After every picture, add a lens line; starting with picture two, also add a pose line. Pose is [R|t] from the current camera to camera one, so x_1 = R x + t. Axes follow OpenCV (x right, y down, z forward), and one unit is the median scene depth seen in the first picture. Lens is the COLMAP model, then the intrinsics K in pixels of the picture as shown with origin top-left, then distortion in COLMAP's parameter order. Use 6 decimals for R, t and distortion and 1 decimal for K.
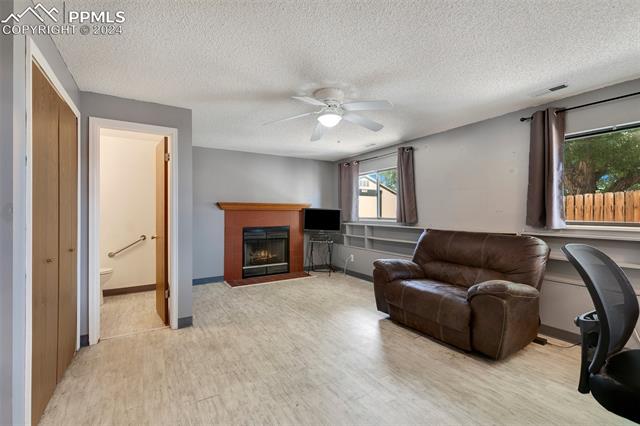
lens RADIAL K [[279.7, 0, 322.2], [0, 279.7, 214.1], [0, 0, 1]] dist [0.000954, -0.000055]
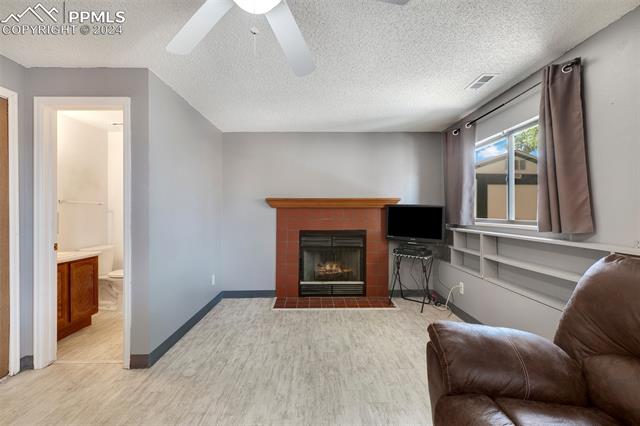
lens RADIAL K [[290.7, 0, 320.0], [0, 290.7, 213.0], [0, 0, 1]] dist [0.002095, -0.000575]
pose [[0.858236, 0.001480, -0.513253, 0.181841], [-0.001287, 0.999999, 0.000732, -0.000775], [0.513254, 0.000033, 0.858237, 0.355298]]
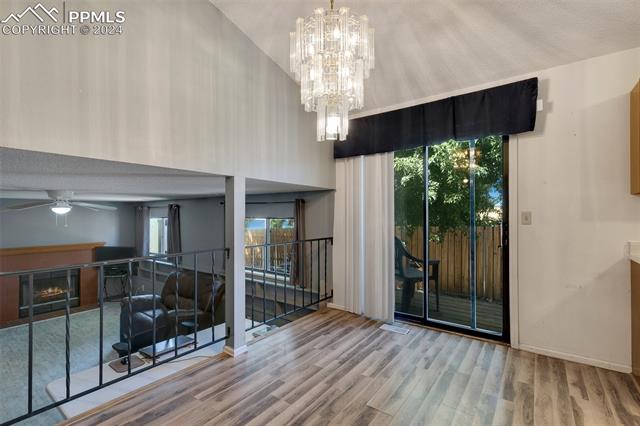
lens RADIAL K [[290.7, 0, 320.0], [0, 290.7, 213.0], [0, 0, 1]] dist [0.002095, -0.000575]
pose [[0.928120, 0.000794, 0.372281, 0.381269], [0.003271, 0.999942, -0.010288, -0.163020], [-0.372267, 0.010766, 0.928063, -0.482580]]
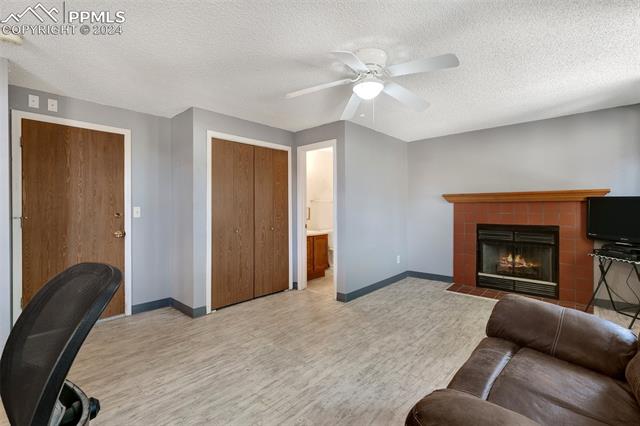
lens RADIAL K [[290.7, 0, 320.0], [0, 290.7, 213.0], [0, 0, 1]] dist [0.002095, -0.000575]
pose [[0.281276, 0.015569, -0.959501, 0.412917], [0.003422, 0.999846, 0.017227, 0.000017], [0.959621, -0.008129, 0.281179, 0.337667]]
